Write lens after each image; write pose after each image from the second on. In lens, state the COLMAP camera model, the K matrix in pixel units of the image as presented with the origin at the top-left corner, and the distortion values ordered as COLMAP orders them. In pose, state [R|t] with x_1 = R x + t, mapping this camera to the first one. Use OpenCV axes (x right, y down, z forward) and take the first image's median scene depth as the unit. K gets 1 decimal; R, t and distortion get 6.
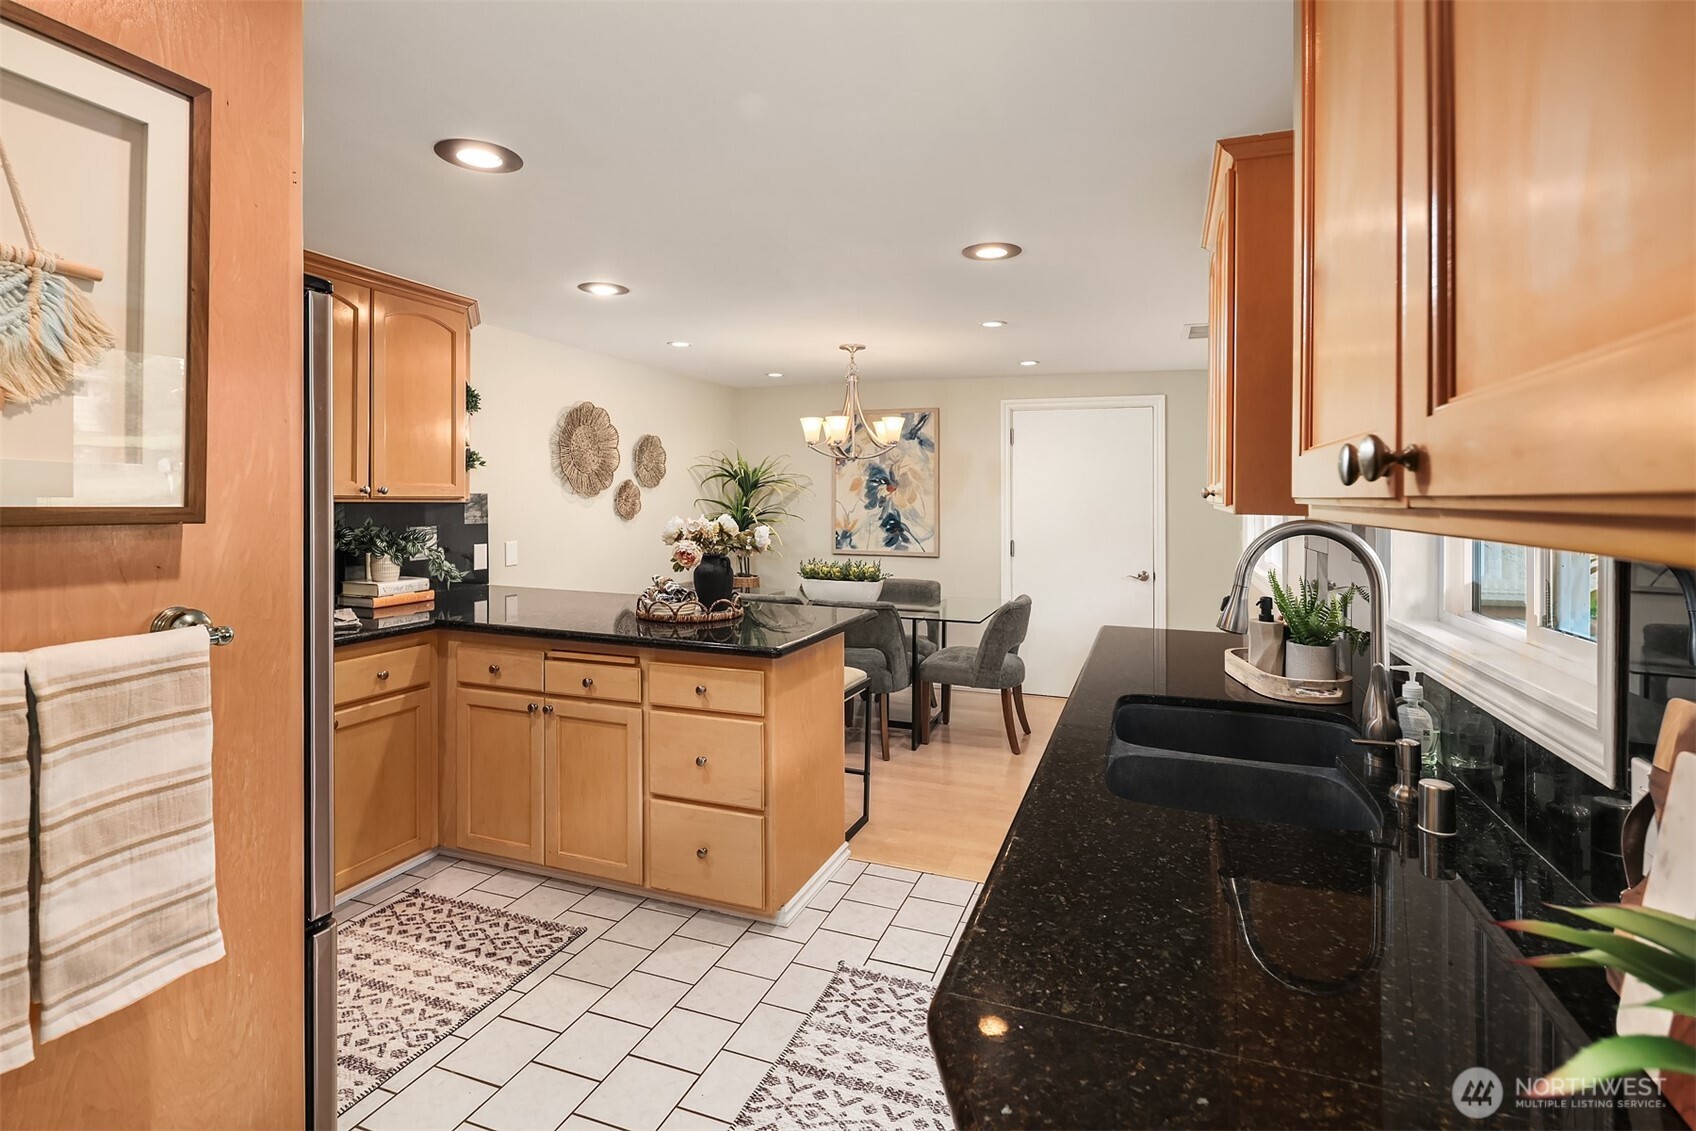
lens RADIAL K [[823.5, 0, 850.0], [0, 823.5, 498.9], [0, 0, 1]] dist [0.000724, 0.000202]
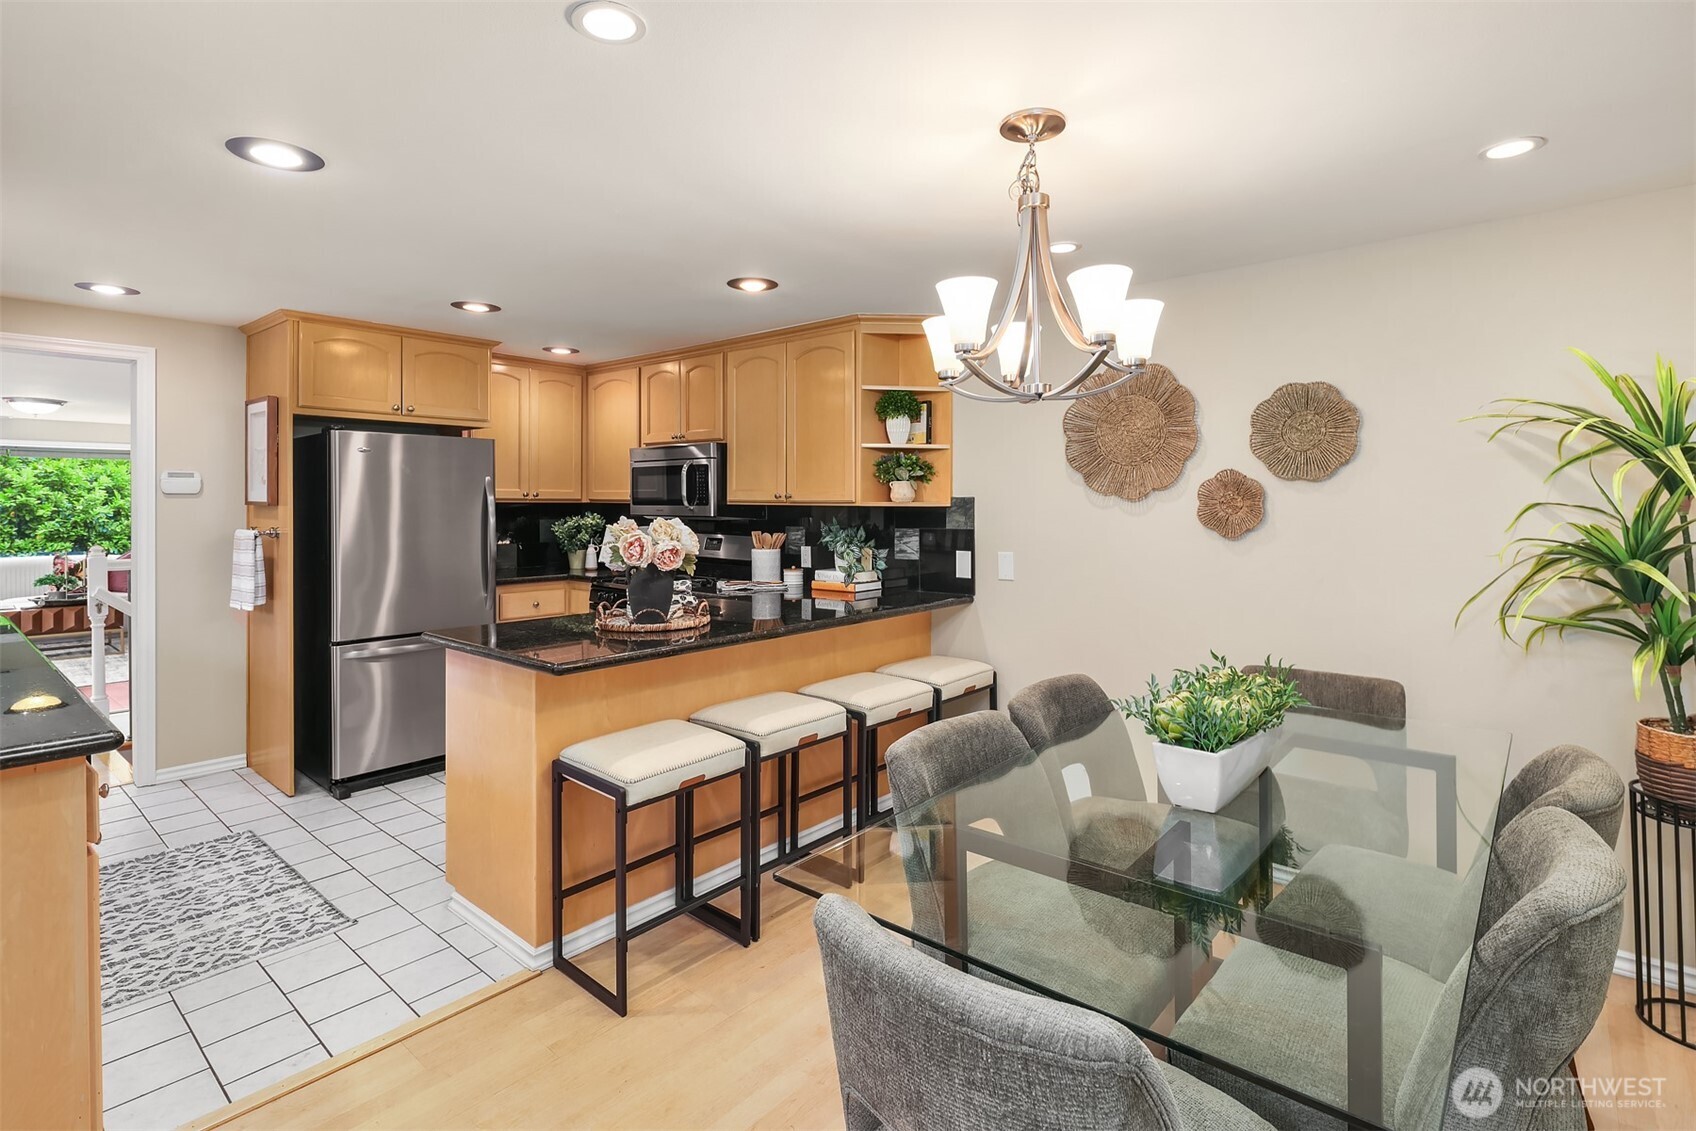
lens RADIAL K [[823.5, 0, 857.4], [0, 823.5, 497.0], [0, 0, 1]] dist [0.000724, 0.000202]
pose [[-0.337680, -0.007351, -0.941232, 0.495532], [0.000240, 0.999969, -0.007896, 0.000668], [0.941261, -0.002892, -0.337668, 1.234044]]
